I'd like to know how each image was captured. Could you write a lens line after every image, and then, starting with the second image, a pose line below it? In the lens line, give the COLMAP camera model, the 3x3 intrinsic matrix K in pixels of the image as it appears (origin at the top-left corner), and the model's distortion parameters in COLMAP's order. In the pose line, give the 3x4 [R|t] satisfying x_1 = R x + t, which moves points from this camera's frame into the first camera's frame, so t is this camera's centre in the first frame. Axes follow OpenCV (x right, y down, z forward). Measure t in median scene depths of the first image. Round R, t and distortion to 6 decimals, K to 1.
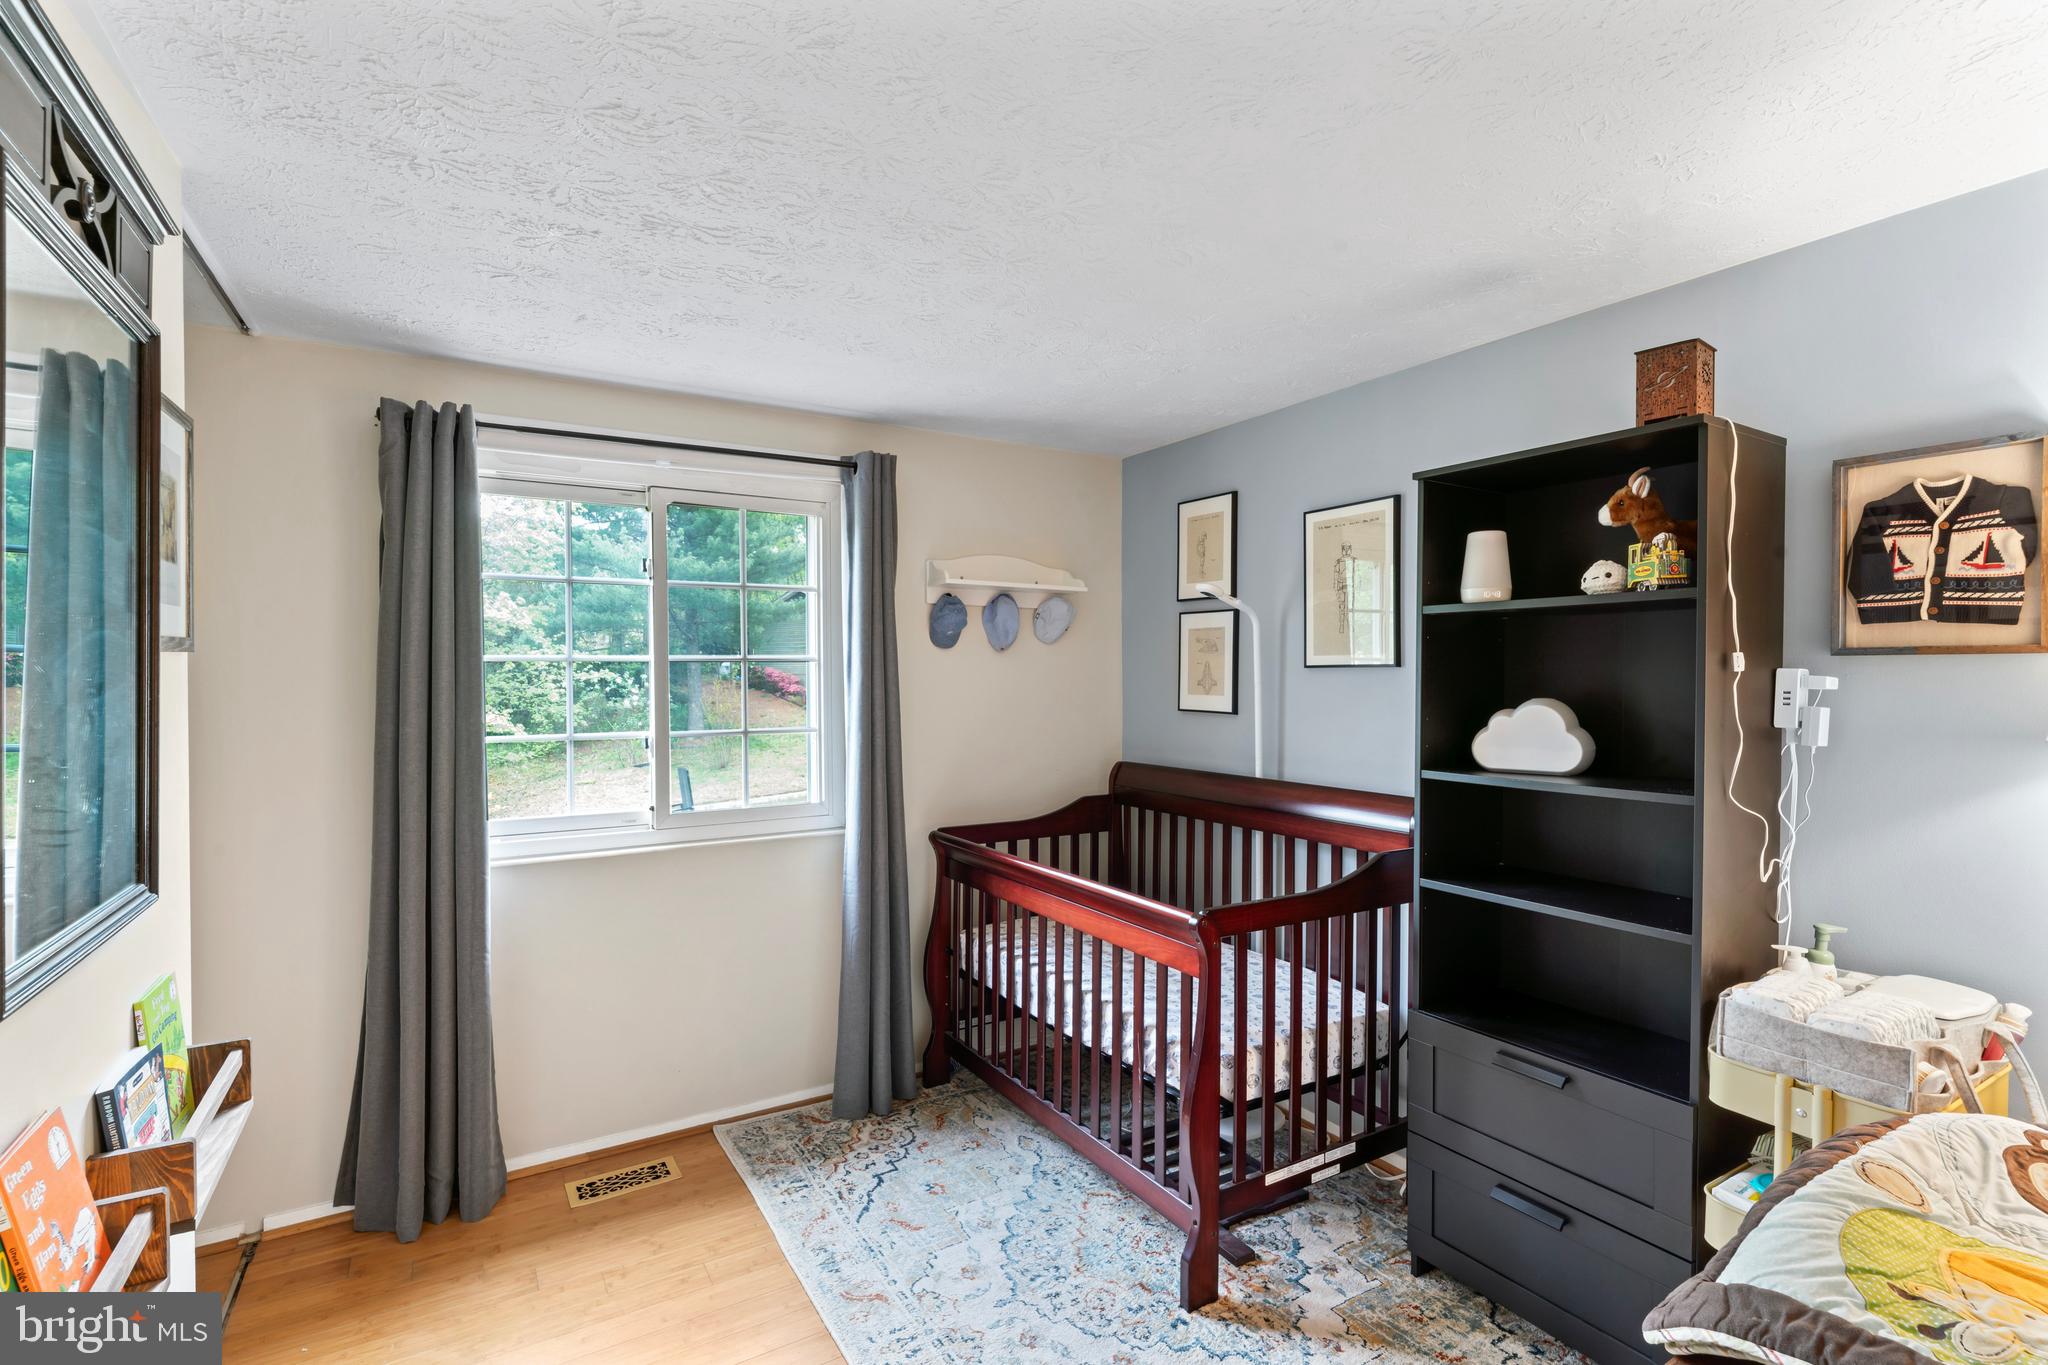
lens RADIAL K [[955.0, 0, 1021.2], [0, 955.0, 678.0], [0, 0, 1]] dist [-0.001456, -0.000878]
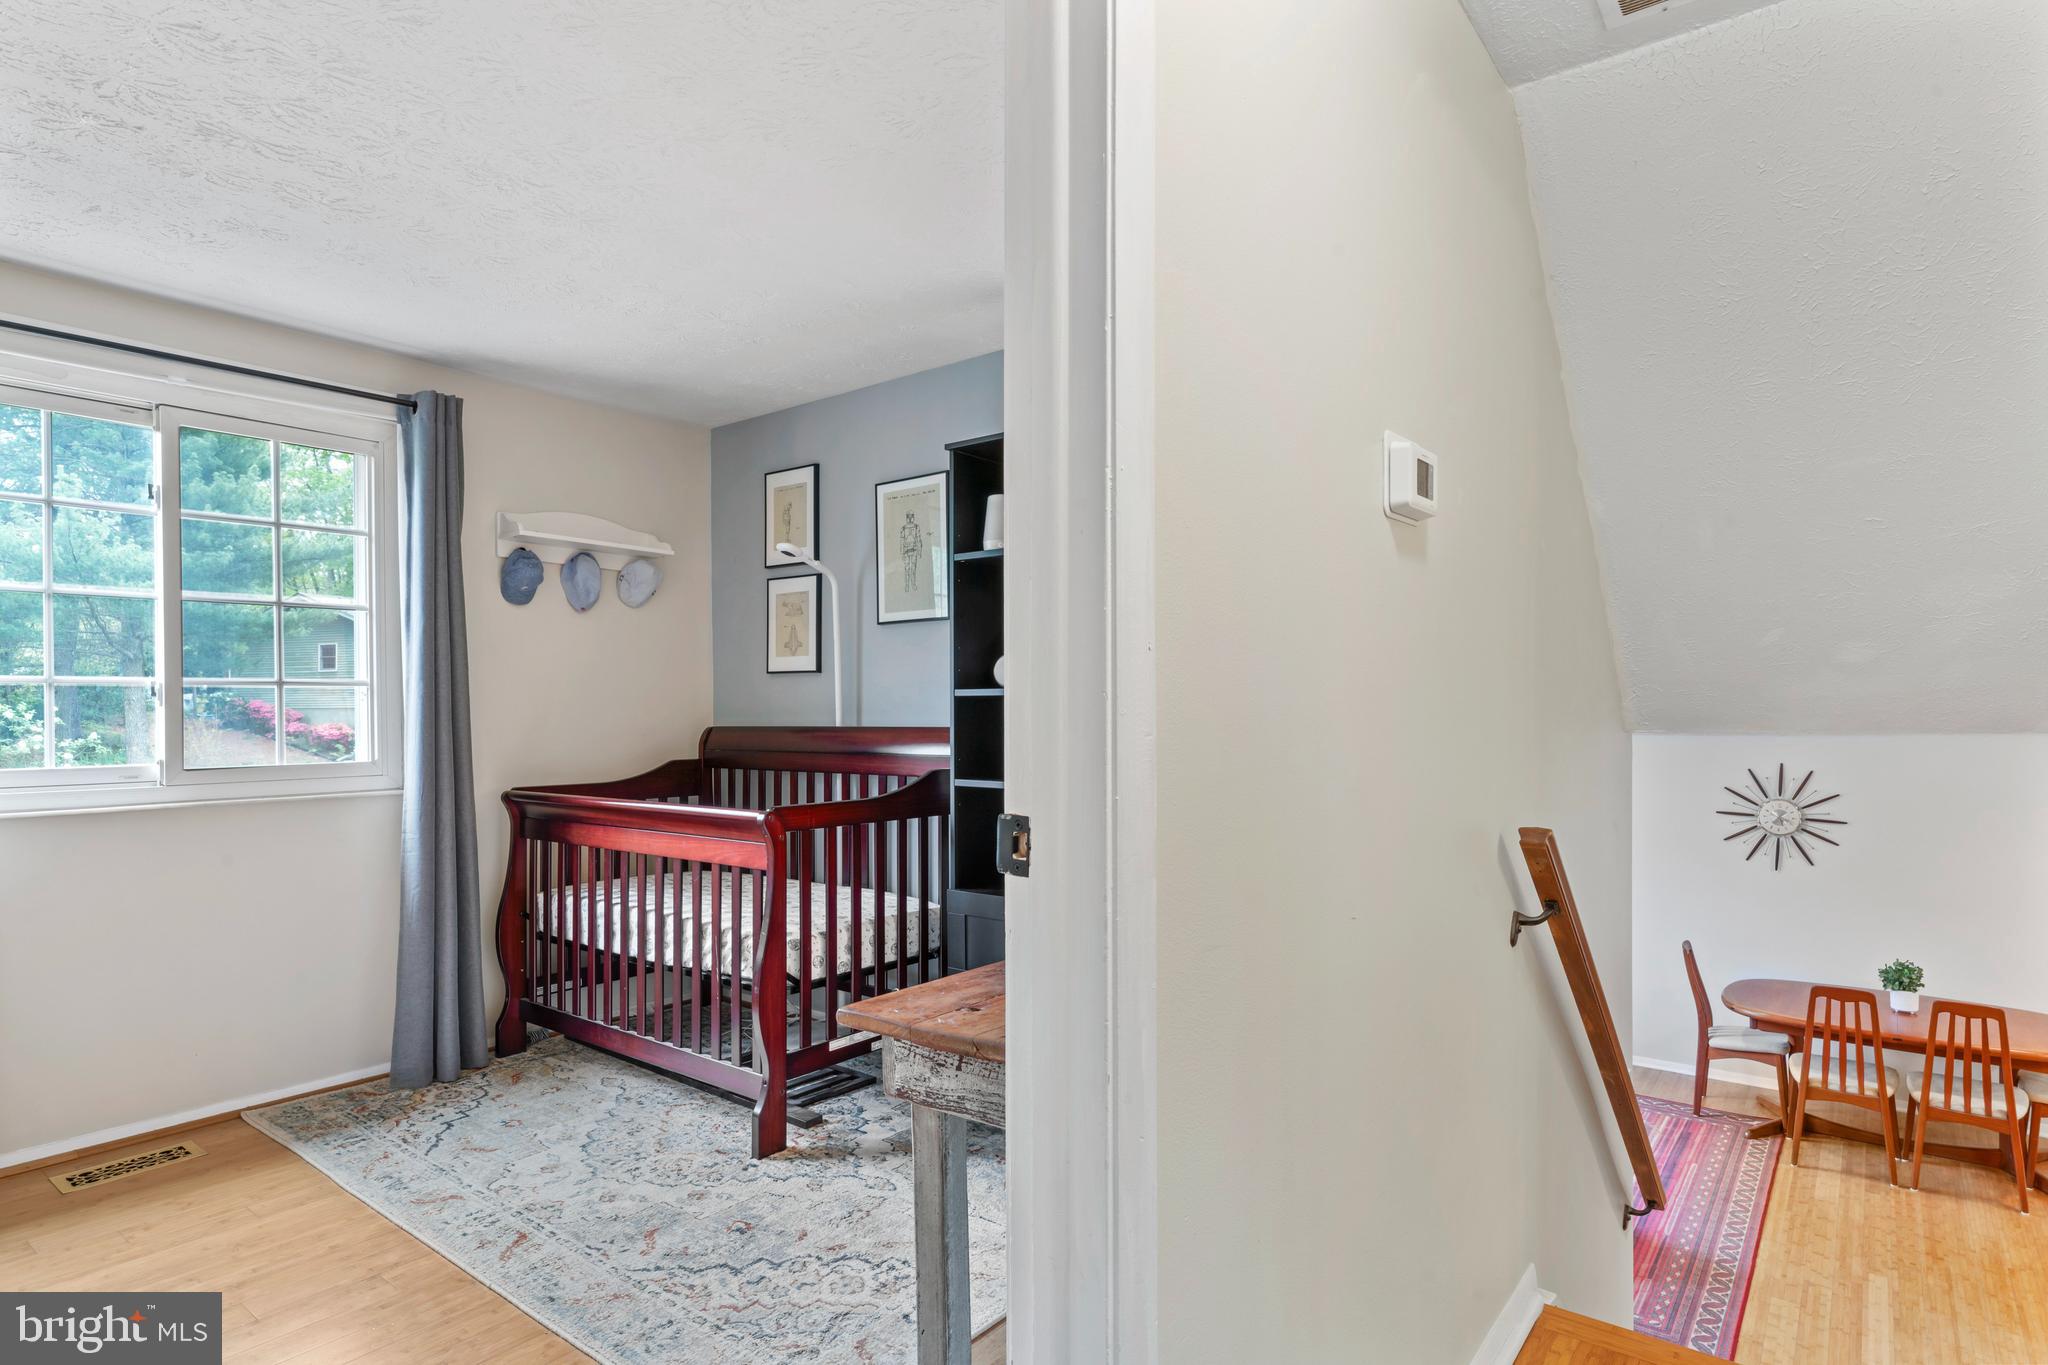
lens RADIAL K [[1051.3, 0, 1016.7], [0, 1051.3, 688.9], [0, 0, 1]] dist [-0.003109, 0.001319]
pose [[0.933665, -0.004984, 0.358114, 0.013318], [0.009554, 0.999894, -0.010992, 0.096777], [-0.358021, 0.013684, 0.933613, -0.237002]]
